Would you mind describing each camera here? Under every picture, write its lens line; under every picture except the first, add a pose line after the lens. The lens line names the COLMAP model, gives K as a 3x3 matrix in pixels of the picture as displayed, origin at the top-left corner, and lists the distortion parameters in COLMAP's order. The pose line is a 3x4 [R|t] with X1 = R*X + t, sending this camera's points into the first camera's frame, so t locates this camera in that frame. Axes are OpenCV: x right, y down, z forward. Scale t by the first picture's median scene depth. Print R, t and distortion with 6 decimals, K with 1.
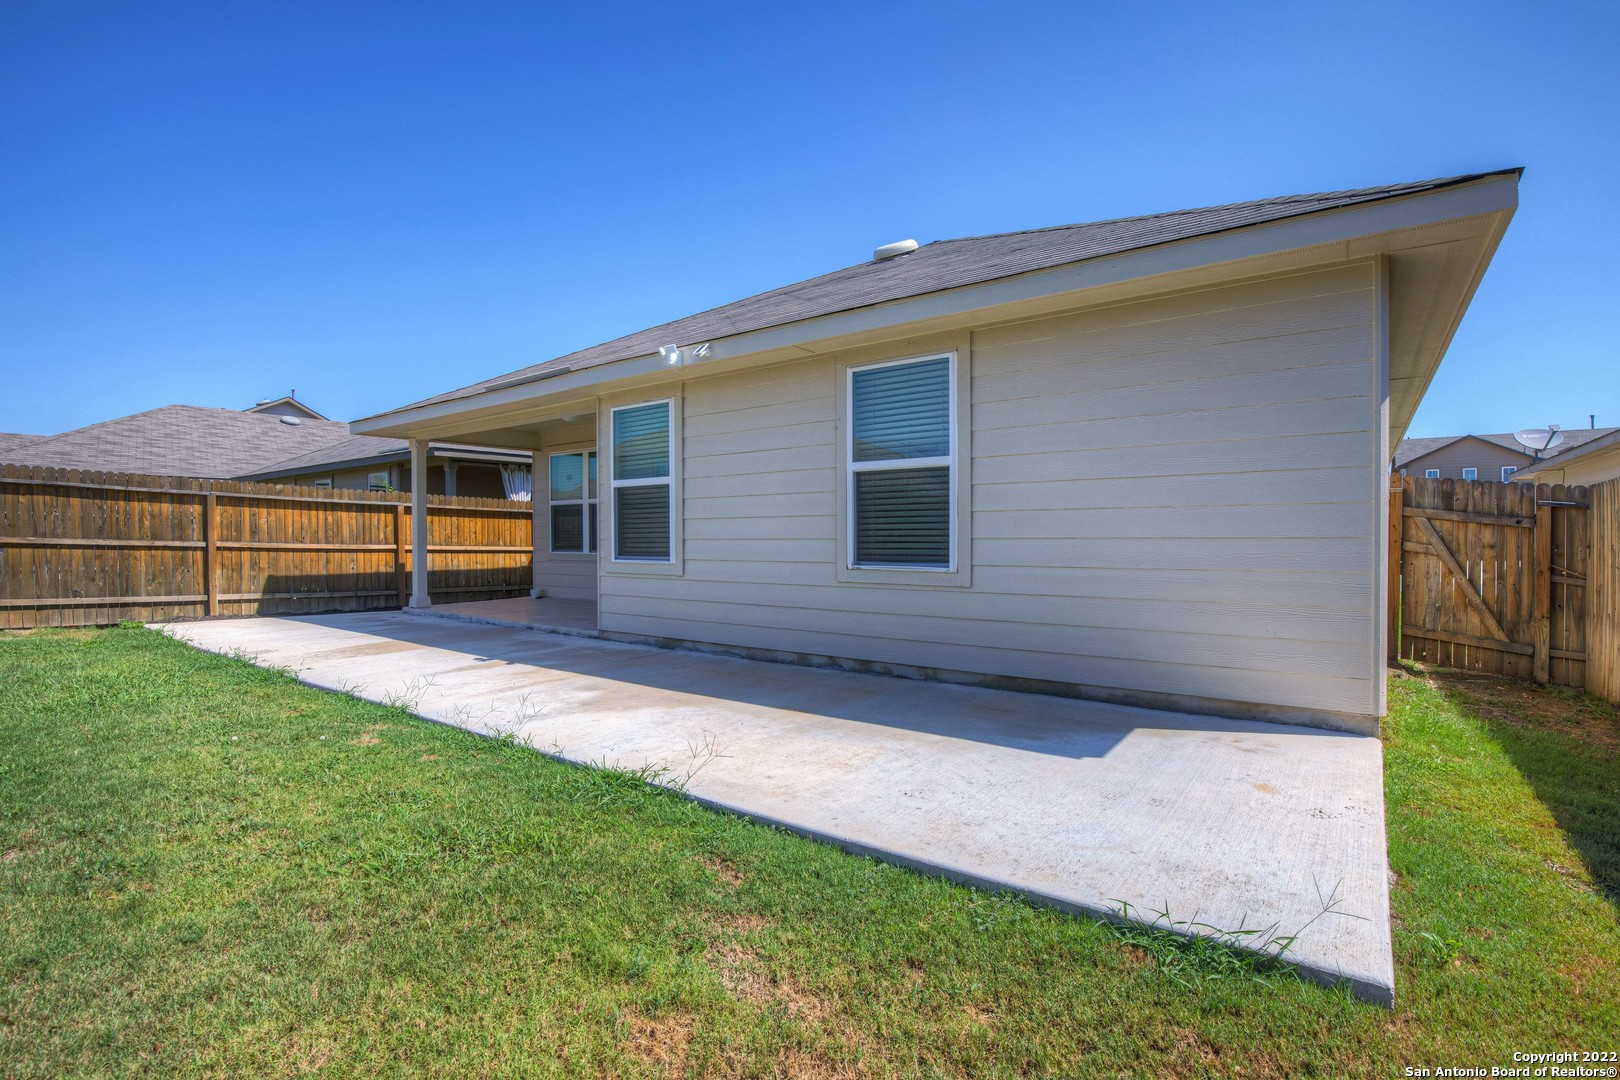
lens RADIAL K [[754.4, 0, 822.8], [0, 754.4, 540.4], [0, 0, 1]] dist [-0.026278, 0.003636]
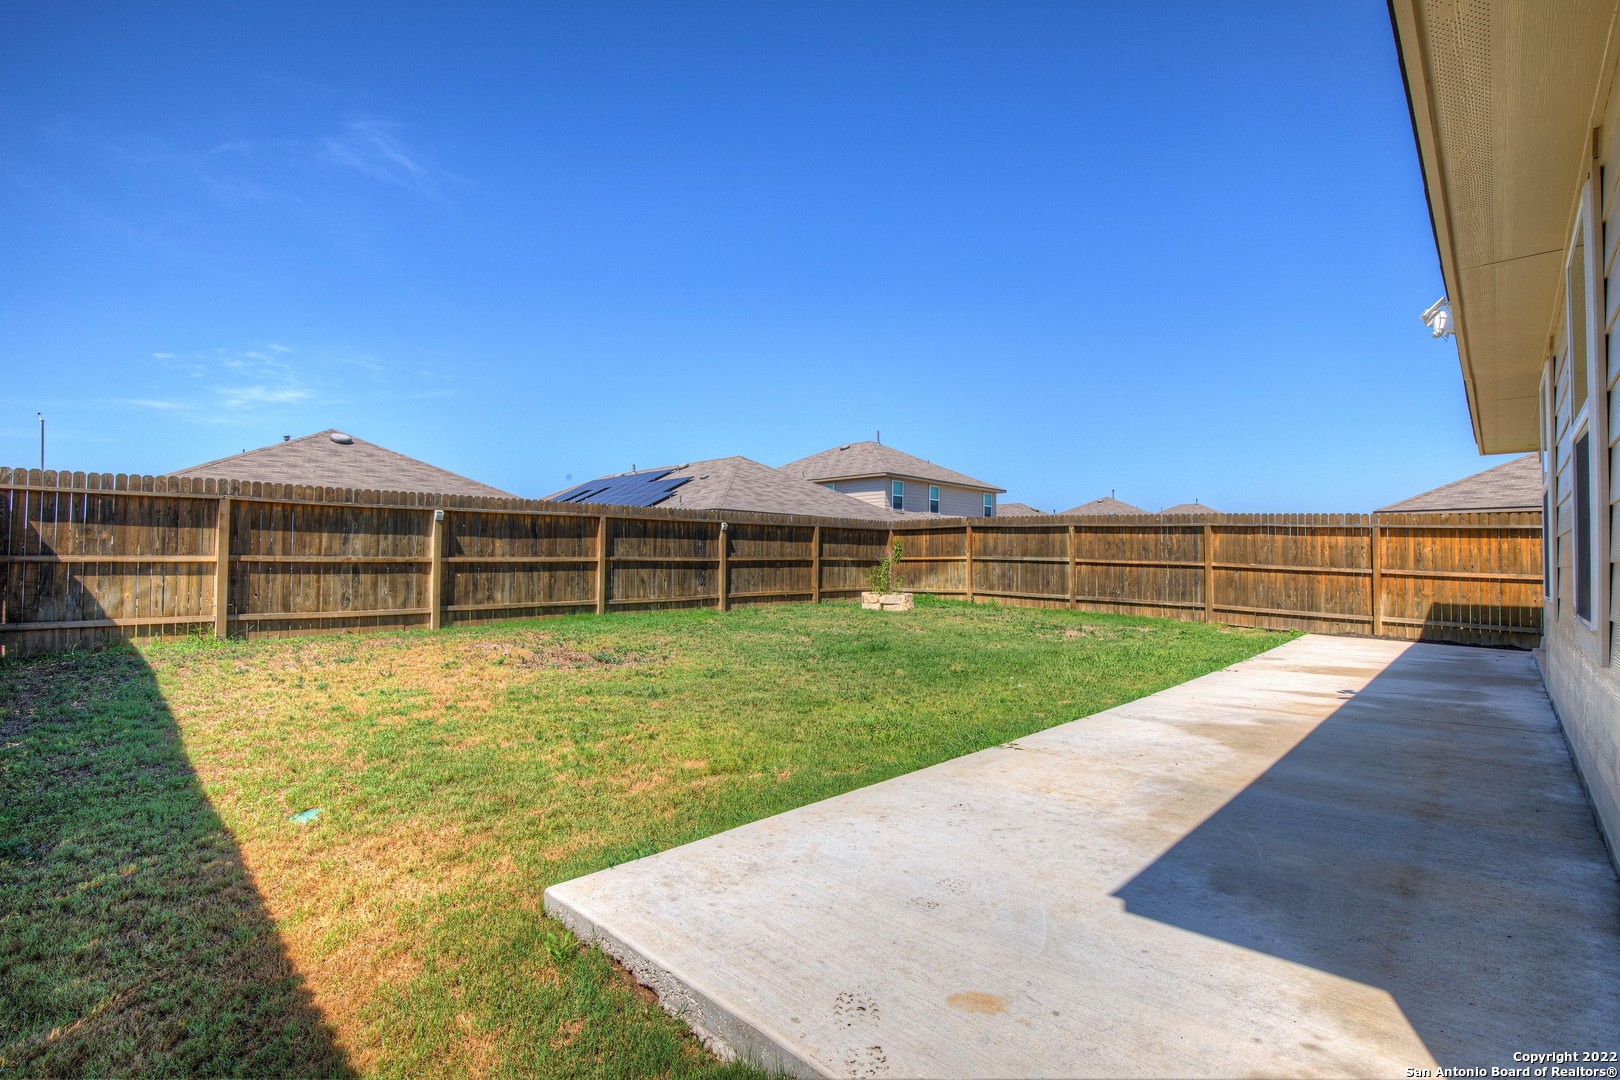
lens RADIAL K [[754.4, 0, 831.4], [0, 754.4, 551.8], [0, 0, 1]] dist [-0.026278, 0.003636]
pose [[-0.129605, -0.013070, -0.991480, 0.414558], [-0.014711, 0.999828, -0.011257, 0.000818], [0.991457, 0.013126, -0.129775, 0.339185]]
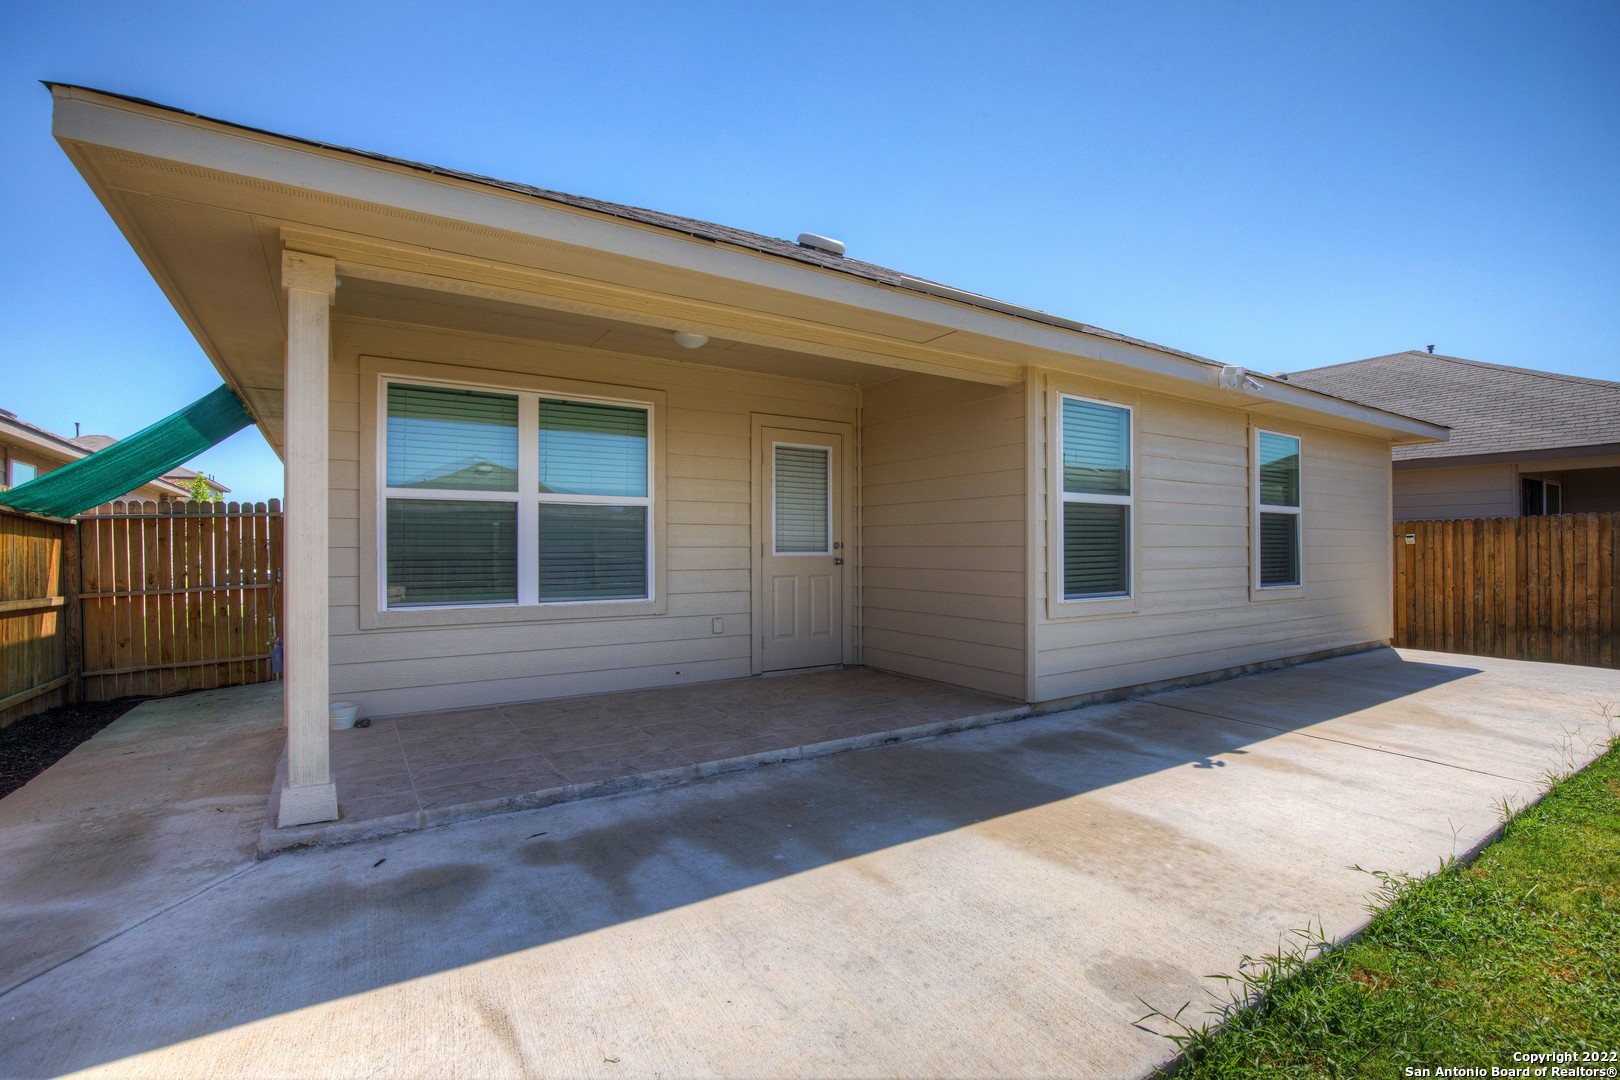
lens RADIAL K [[754.4, 0, 814.2], [0, 754.4, 553.3], [0, 0, 1]] dist [-0.026278, 0.003636]
pose [[0.332553, 0.000070, 0.943085, -0.806230], [0.008837, 0.999956, -0.003190, -0.015287], [-0.943043, 0.009395, 0.332538, 0.760366]]
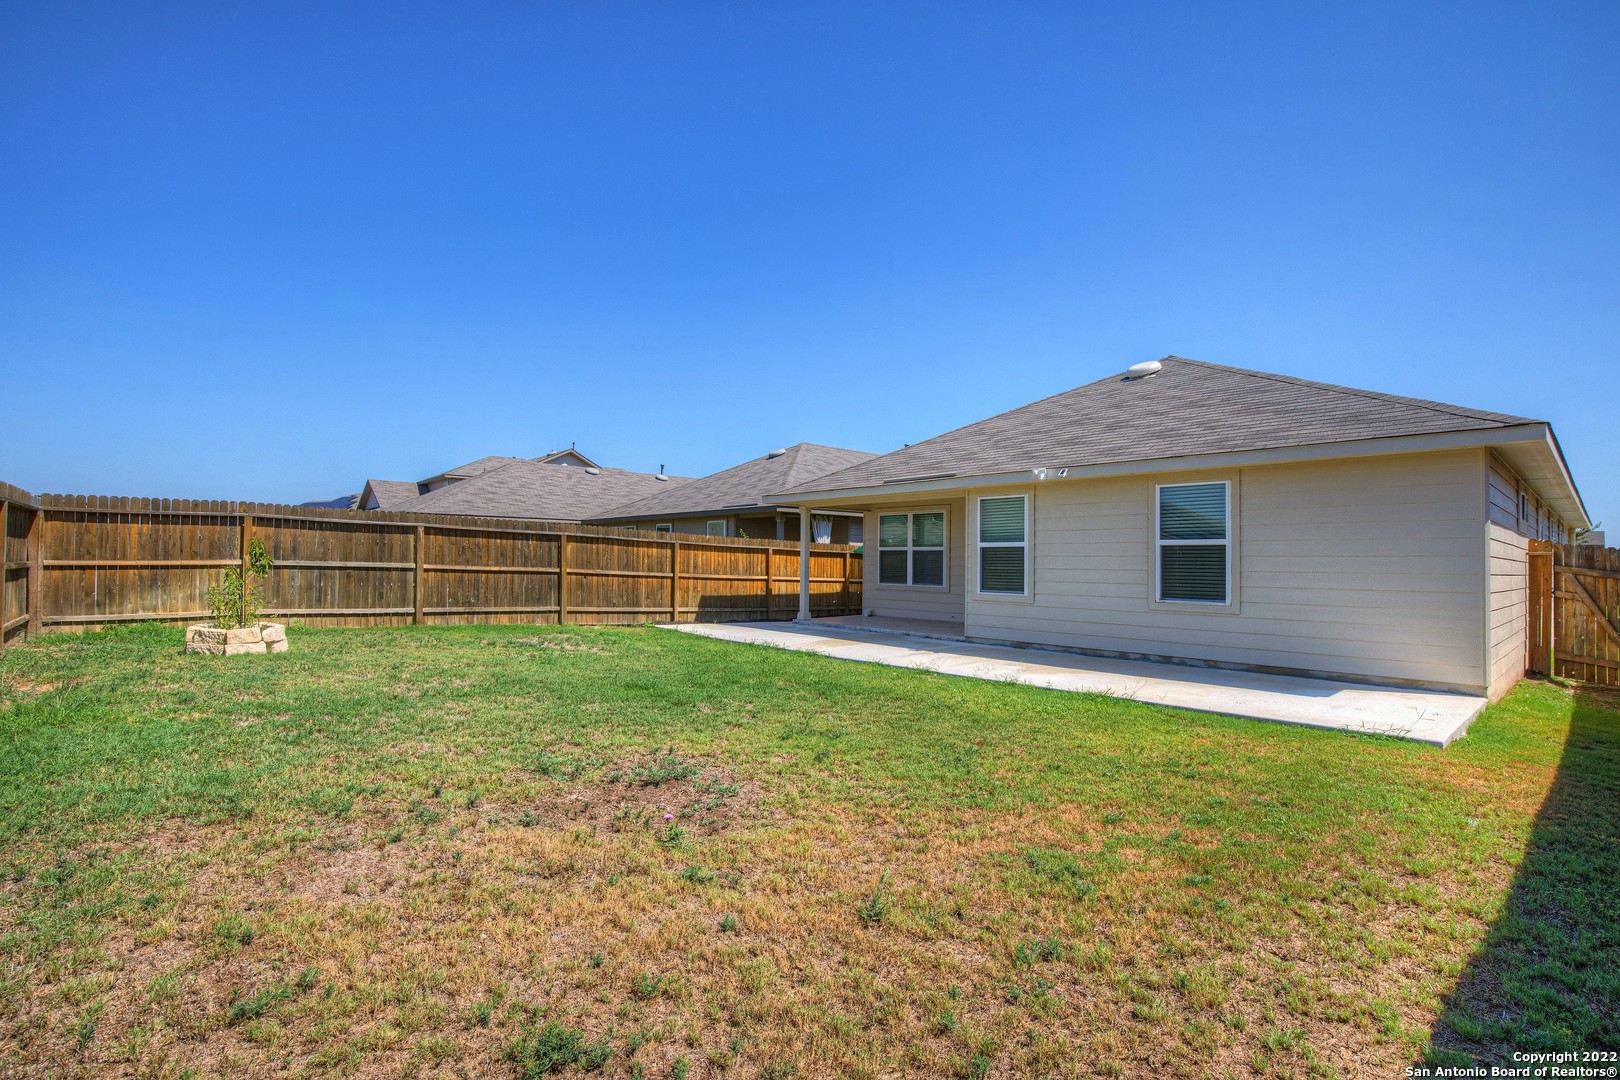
lens RADIAL K [[754.4, 0, 818.5], [0, 754.4, 540.6], [0, 0, 1]] dist [-0.026278, 0.003636]
pose [[0.979131, 0.008914, -0.203035, -0.222673], [-0.015940, 0.999328, -0.032994, -0.019472], [0.202604, 0.035542, 0.978615, -0.493514]]
